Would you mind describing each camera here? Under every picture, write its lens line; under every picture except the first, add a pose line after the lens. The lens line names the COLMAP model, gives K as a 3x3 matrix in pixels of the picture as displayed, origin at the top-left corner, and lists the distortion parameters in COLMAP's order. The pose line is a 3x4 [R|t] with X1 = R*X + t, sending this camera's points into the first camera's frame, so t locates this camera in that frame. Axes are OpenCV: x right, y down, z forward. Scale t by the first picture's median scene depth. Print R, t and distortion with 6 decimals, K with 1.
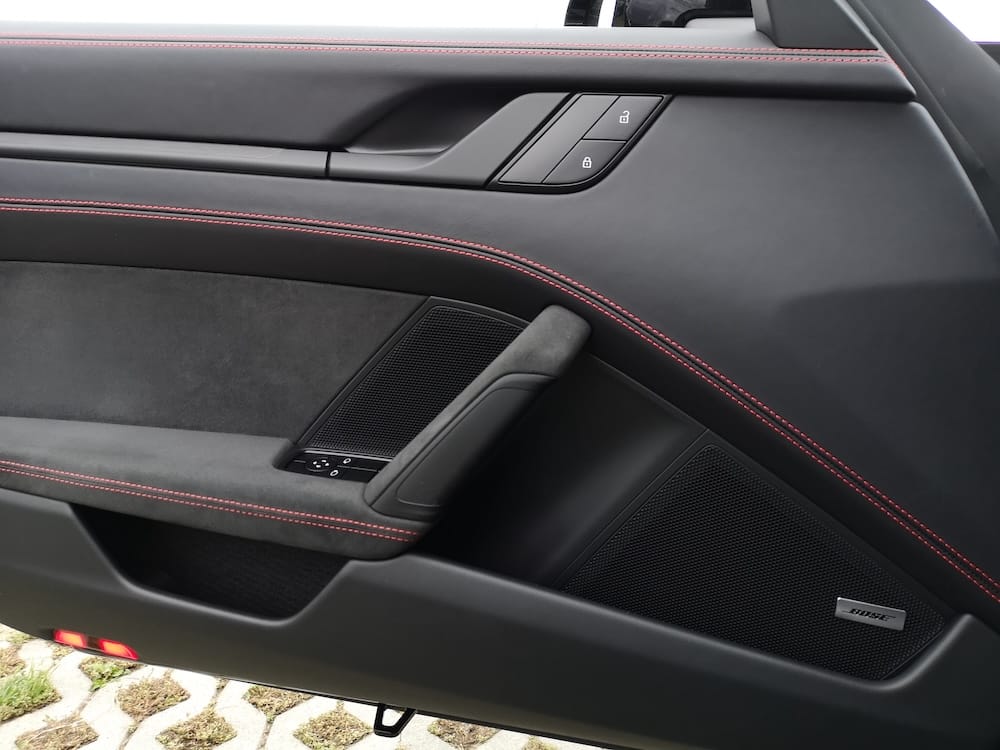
lens RADIAL K [[777.8, 0, 499.7], [0, 777.8, 370.4], [0, 0, 1]] dist [0.054070, -0.069226]
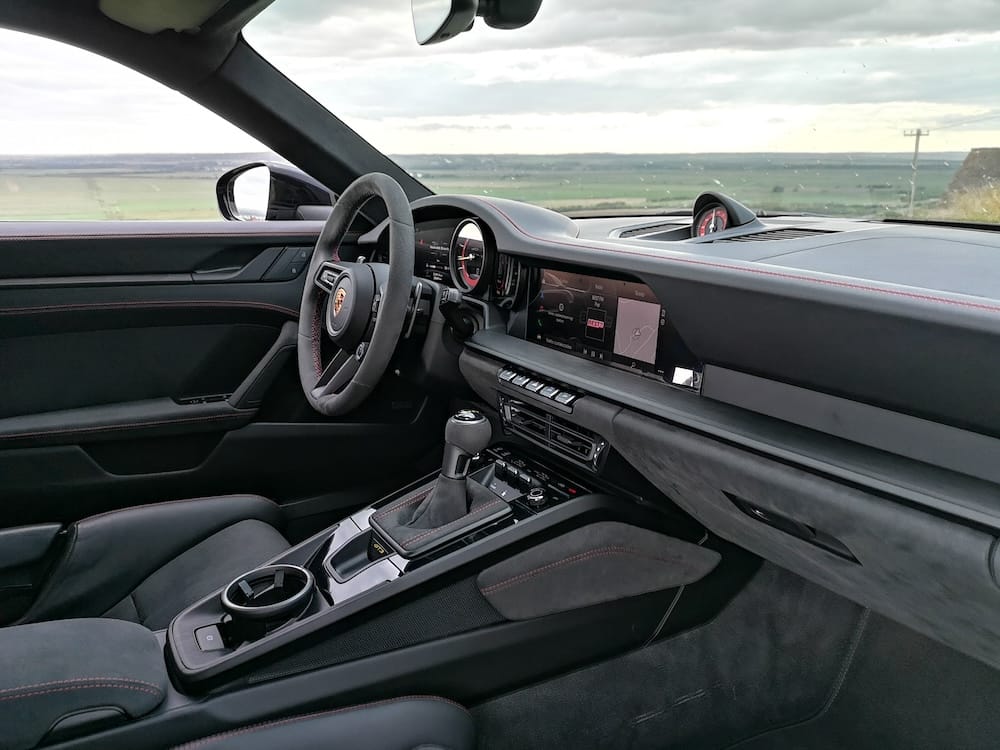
lens RADIAL K [[777.8, 0, 500.1], [0, 777.8, 372.7], [0, 0, 1]] dist [0.054070, -0.069226]
pose [[0.732856, -0.179108, 0.656386, -1.207646], [0.197646, 0.979169, 0.046515, 0.117083], [-0.651044, 0.095643, 0.752990, -1.542545]]
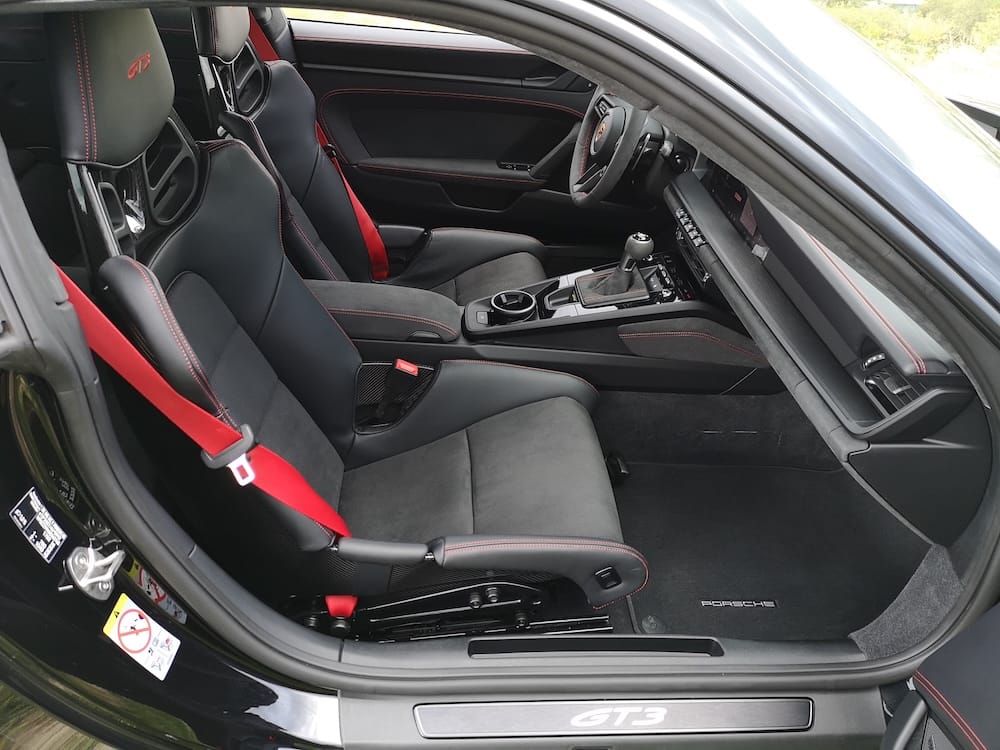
lens RADIAL K [[777.8, 0, 501.3], [0, 777.8, 377.2], [0, 0, 1]] dist [0.054070, -0.069226]
pose [[0.957043, -0.129048, 0.259643, -1.466499], [0.029281, 0.933931, 0.356253, -0.286271], [-0.288462, -0.333347, 0.897591, -2.821737]]
